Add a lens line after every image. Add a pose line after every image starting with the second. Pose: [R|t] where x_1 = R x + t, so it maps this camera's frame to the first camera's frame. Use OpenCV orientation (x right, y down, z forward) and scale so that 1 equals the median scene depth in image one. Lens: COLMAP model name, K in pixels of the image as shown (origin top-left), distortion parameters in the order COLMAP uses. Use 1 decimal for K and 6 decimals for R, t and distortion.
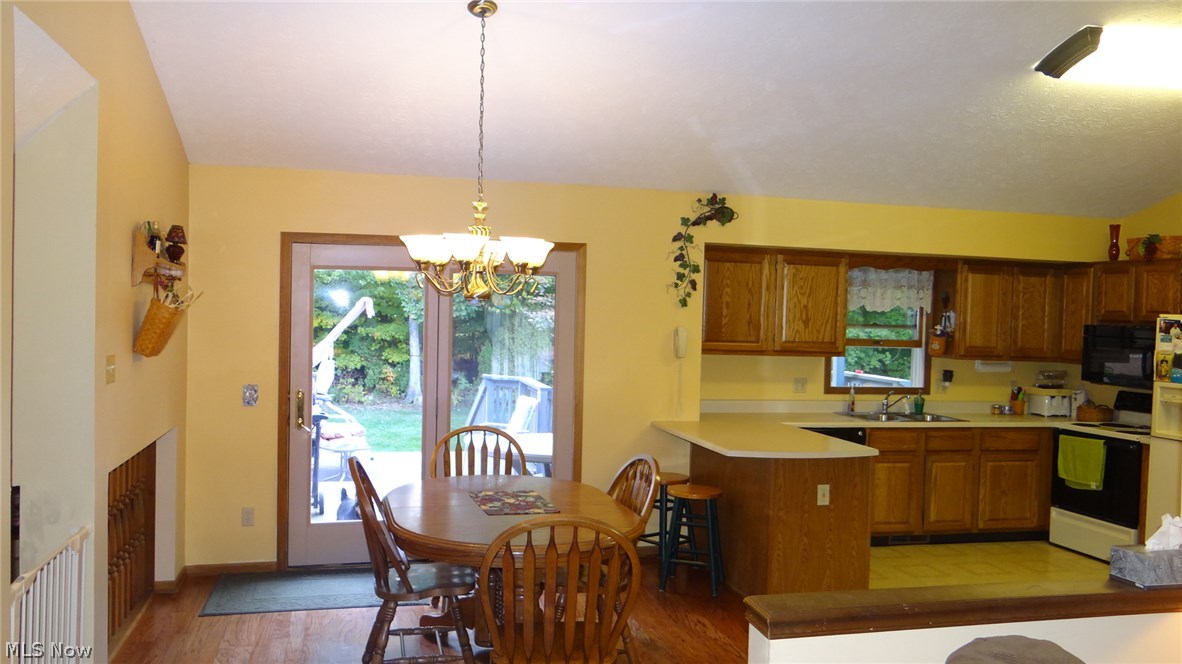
lens RADIAL K [[931.5, 0, 591.0], [0, 931.5, 332.0], [0, 0, 1]] dist [-0.003960, 0.000318]
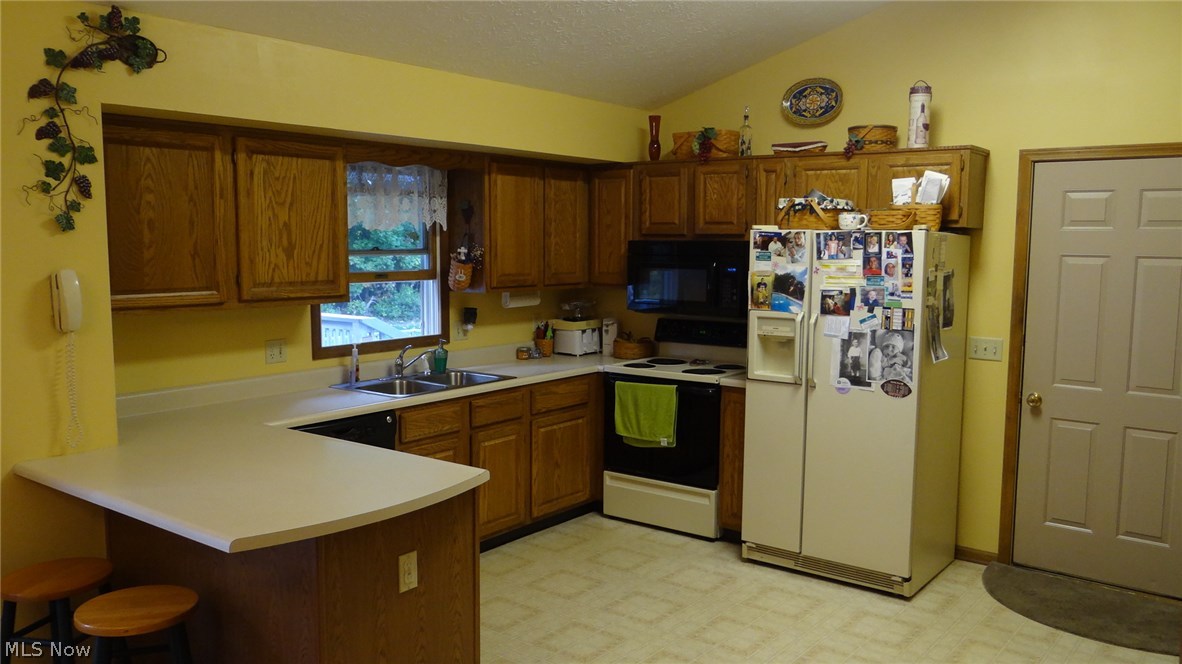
lens RADIAL K [[931.5, 0, 591.0], [0, 931.5, 332.0], [0, 0, 1]] dist [-0.003960, 0.000318]
pose [[0.793887, -0.089234, 0.601482, 0.015222], [0.036373, 0.994371, 0.099513, -0.010987], [-0.606976, -0.057125, 0.792664, 0.389581]]
